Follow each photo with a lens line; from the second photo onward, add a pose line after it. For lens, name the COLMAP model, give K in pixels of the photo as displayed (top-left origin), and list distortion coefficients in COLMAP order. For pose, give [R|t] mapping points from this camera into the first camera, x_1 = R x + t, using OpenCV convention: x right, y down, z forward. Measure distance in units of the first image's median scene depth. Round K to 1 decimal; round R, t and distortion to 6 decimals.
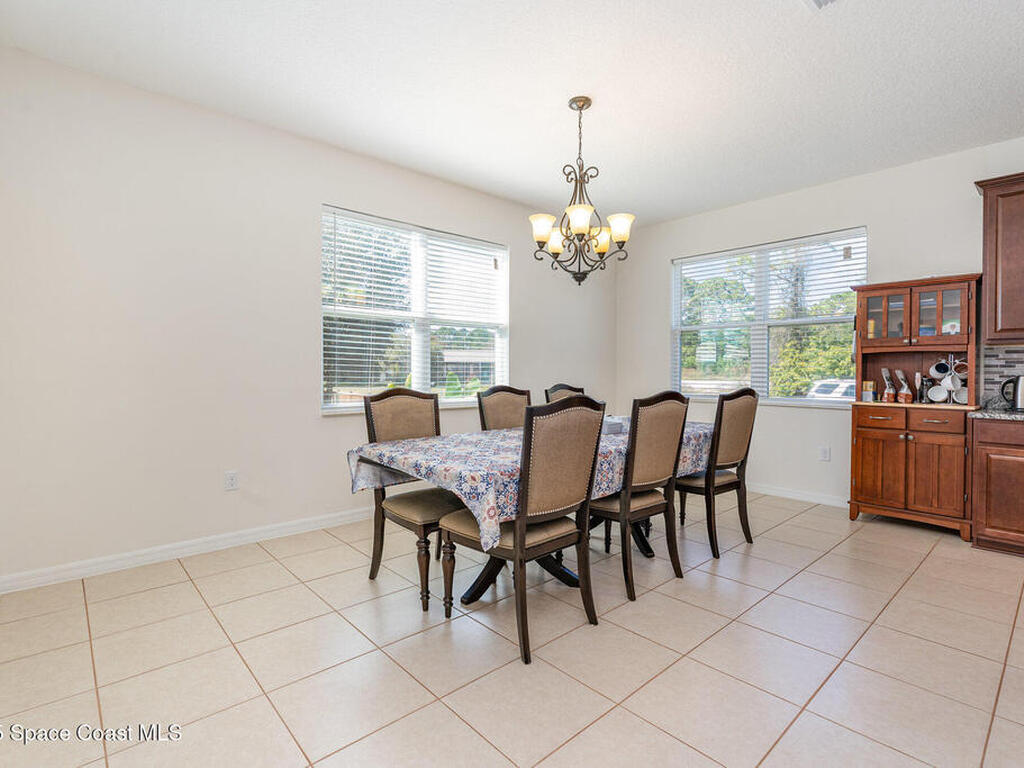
lens RADIAL K [[518.6, 0, 526.9], [0, 518.6, 375.8], [0, 0, 1]] dist [-0.001381, -0.000204]
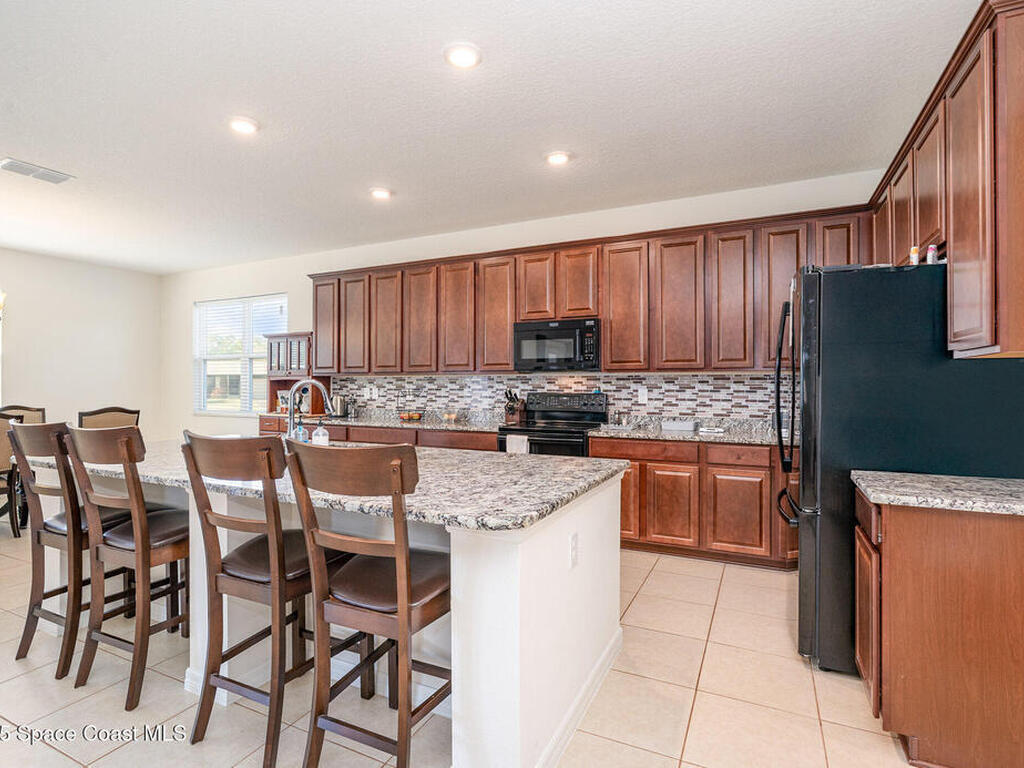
lens RADIAL K [[518.6, 0, 526.9], [0, 518.6, 375.8], [0, 0, 1]] dist [-0.001381, -0.000204]
pose [[0.927070, 0.000904, 0.374888, 0.856447], [0.007357, 0.999761, -0.020604, -0.022246], [-0.374817, 0.021859, 0.926841, -0.701033]]
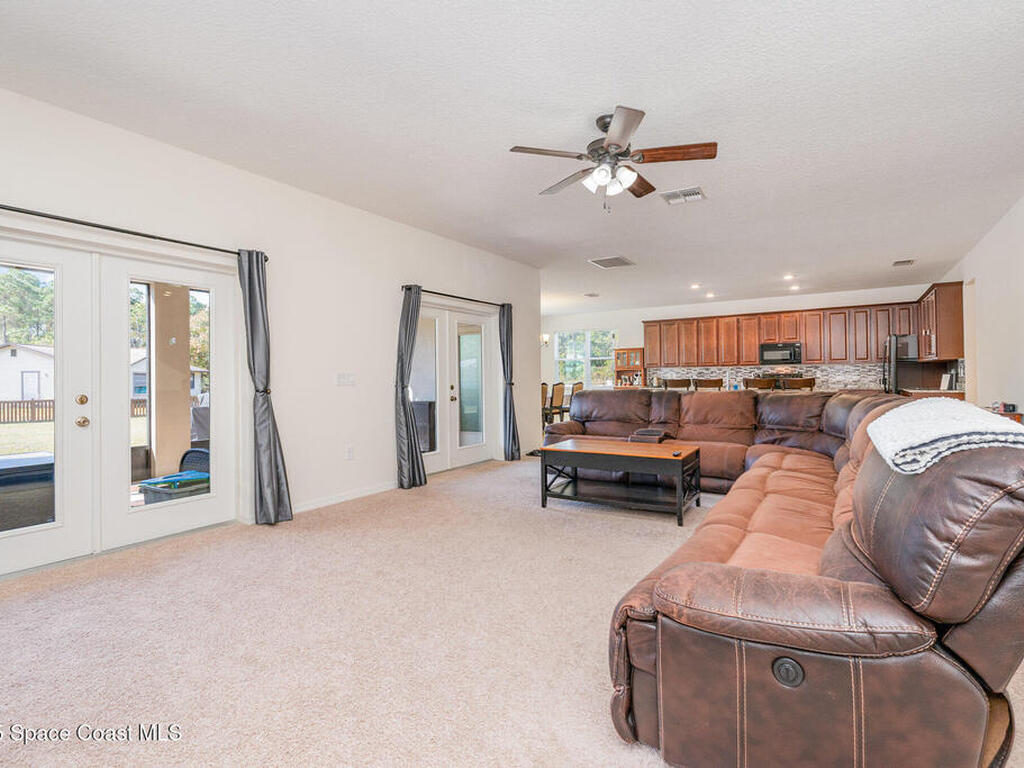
lens RADIAL K [[518.6, 0, 526.9], [0, 518.6, 375.8], [0, 0, 1]] dist [-0.001381, -0.000204]
pose [[0.964838, -0.014318, 0.262454, -0.742681], [0.018294, 0.999752, -0.012711, 0.017995], [-0.262207, 0.017066, 0.964861, -2.020628]]
